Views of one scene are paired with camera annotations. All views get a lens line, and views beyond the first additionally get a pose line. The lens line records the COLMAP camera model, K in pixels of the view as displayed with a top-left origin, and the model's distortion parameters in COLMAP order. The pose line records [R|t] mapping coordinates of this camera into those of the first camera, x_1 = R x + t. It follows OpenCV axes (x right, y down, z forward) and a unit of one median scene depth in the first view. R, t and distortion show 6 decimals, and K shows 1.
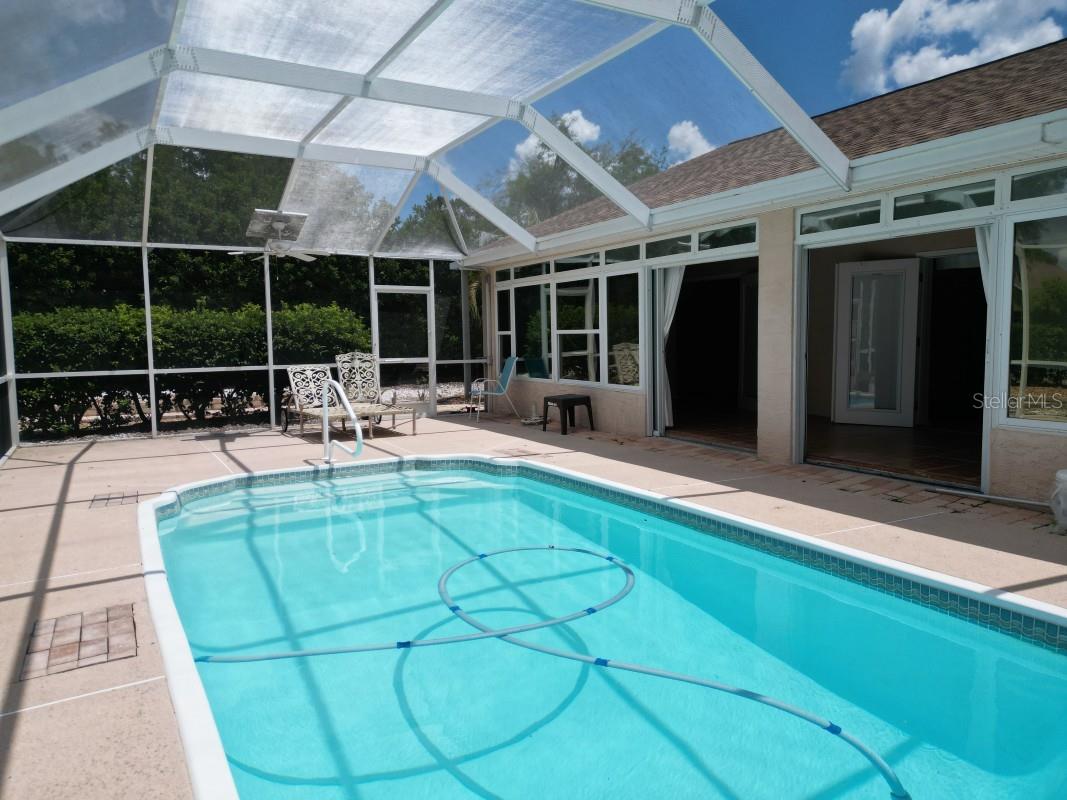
lens RADIAL K [[746.7, 0, 531.6], [0, 746.7, 397.4], [0, 0, 1]] dist [0.066904, -0.063042]
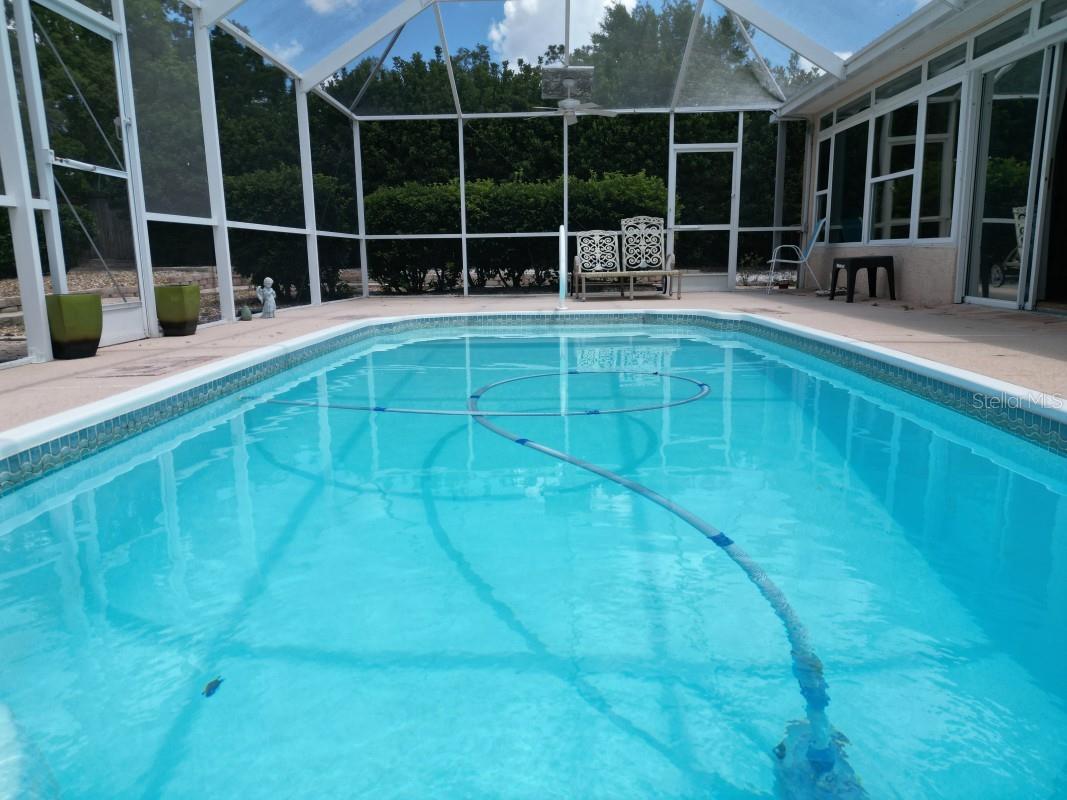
lens RADIAL K [[746.7, 0, 519.4], [0, 746.7, 397.5], [0, 0, 1]] dist [0.066904, -0.063042]
pose [[0.846623, 0.101975, -0.522331, 0.160676], [-0.041760, 0.991174, 0.125821, 0.056523], [0.530552, -0.084711, 0.843409, 0.080115]]
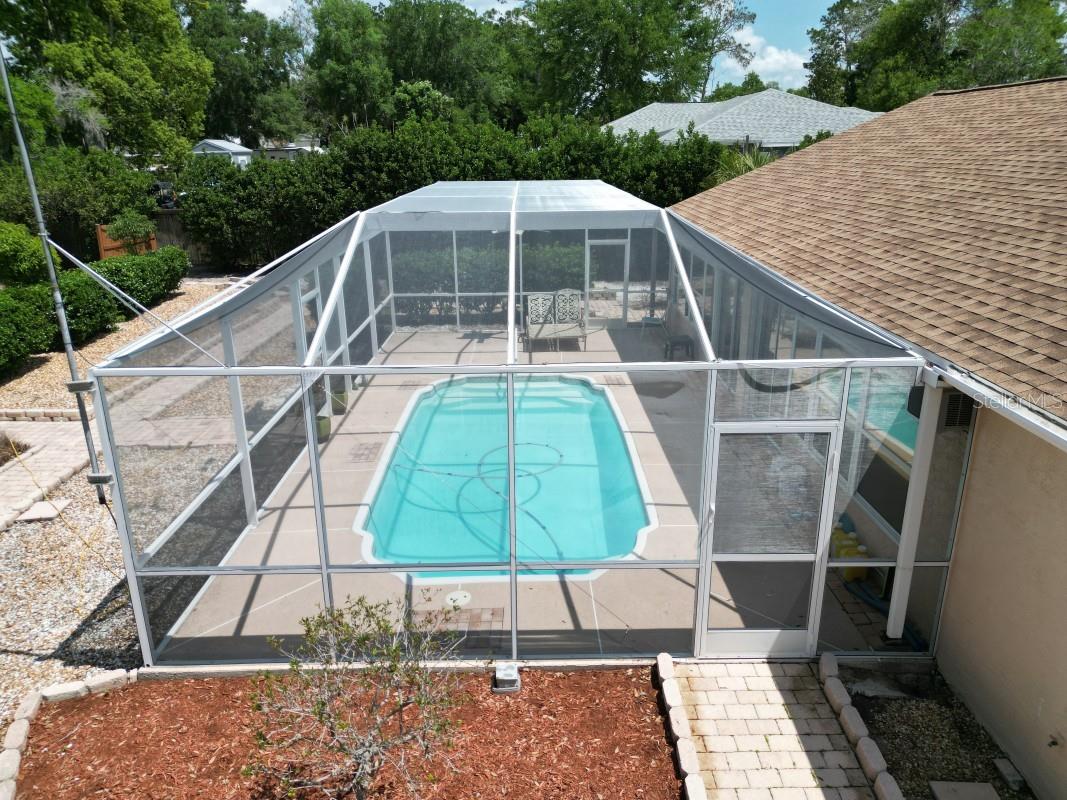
lens RADIAL K [[746.7, 0, 532.7], [0, 746.7, 399.7], [0, 0, 1]] dist [0.066904, -0.063042]
pose [[0.873058, 0.160065, -0.460597, 0.459763], [-0.039976, 0.964903, 0.259545, -0.238881], [0.485976, -0.208185, 0.848815, -0.413744]]
